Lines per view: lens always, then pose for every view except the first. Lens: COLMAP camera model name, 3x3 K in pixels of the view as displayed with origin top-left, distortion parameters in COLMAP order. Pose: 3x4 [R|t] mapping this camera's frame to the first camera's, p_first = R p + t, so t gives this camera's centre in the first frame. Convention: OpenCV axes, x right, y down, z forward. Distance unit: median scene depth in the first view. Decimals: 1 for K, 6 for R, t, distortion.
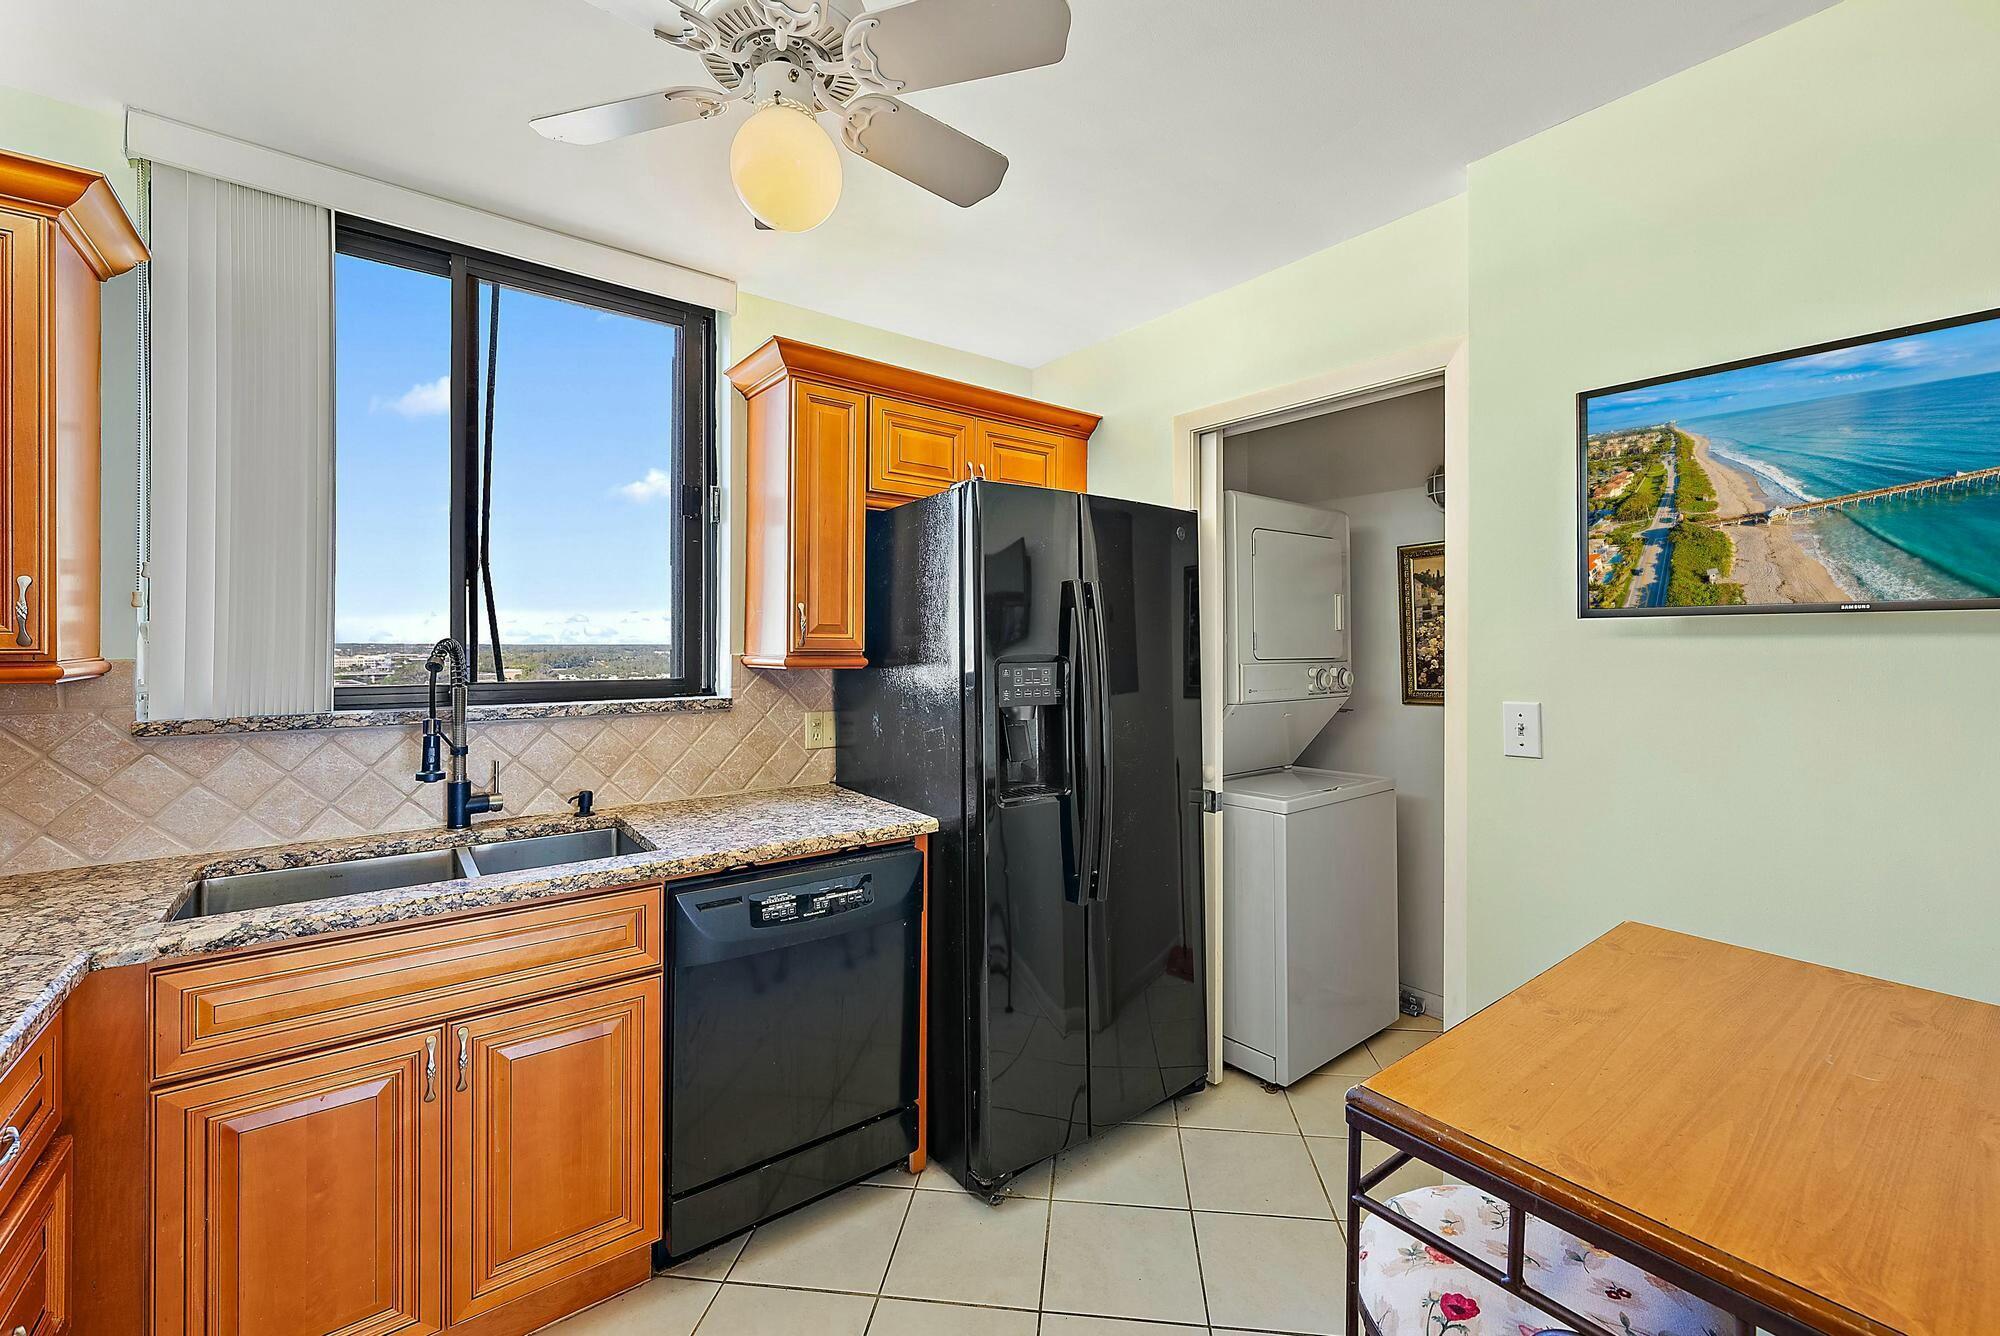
lens RADIAL K [[854.0, 0, 1064.7], [0, 854.0, 643.2], [0, 0, 1]] dist [-0.002817, 0.001379]
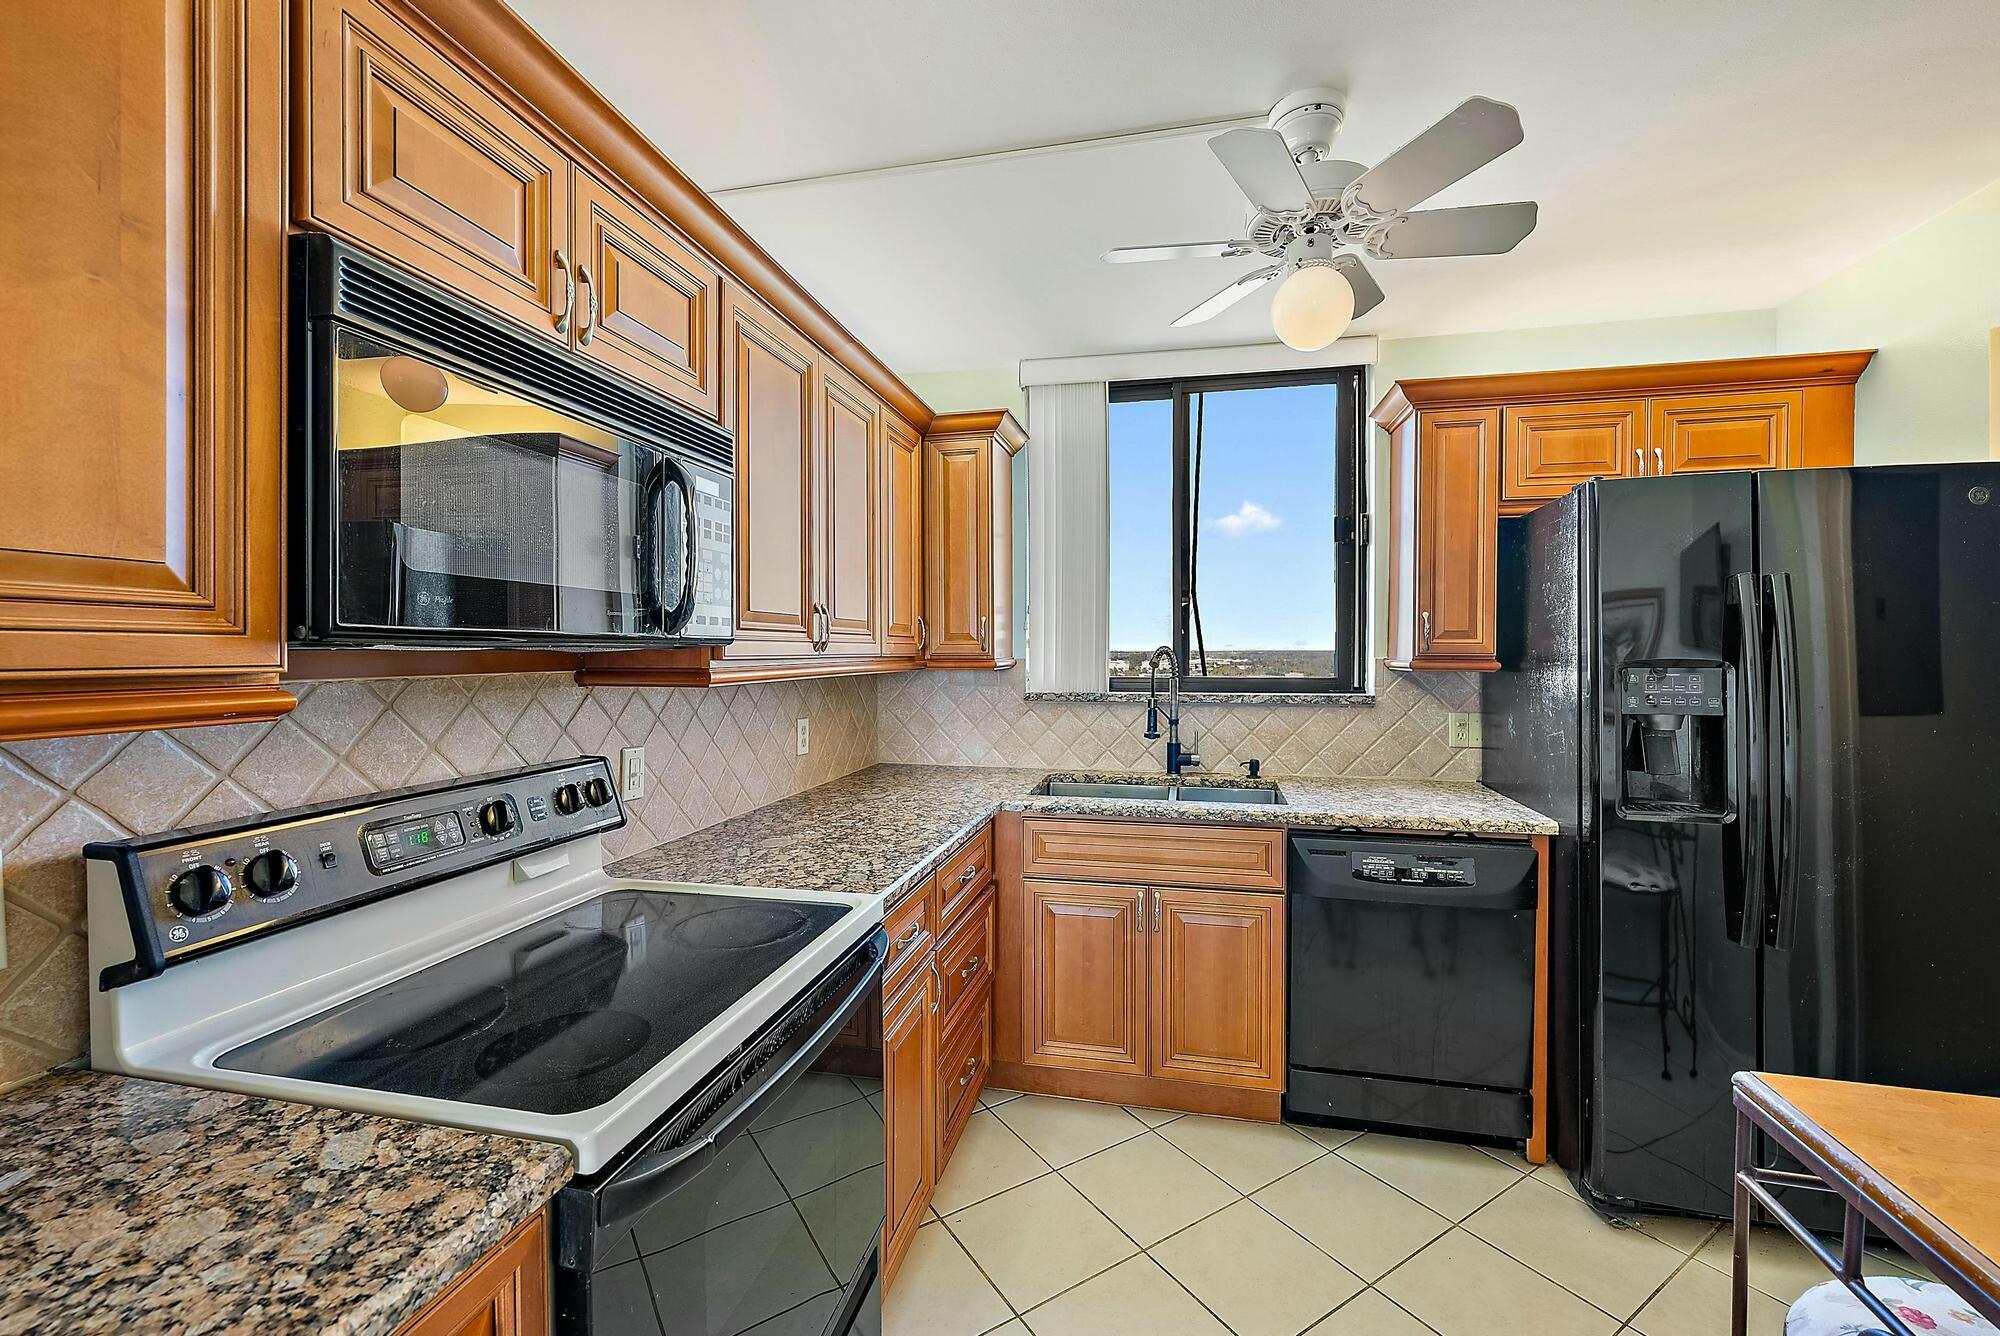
lens RADIAL K [[797.6, 0, 1000.1], [0, 797.6, 658.3], [0, 0, 1]] dist [0.000665, -0.000086]
pose [[0.631414, 0.004557, -0.775432, 0.167521], [0.004358, 0.999946, 0.009425, 0.001358], [0.775433, -0.009331, 0.631360, -0.101824]]
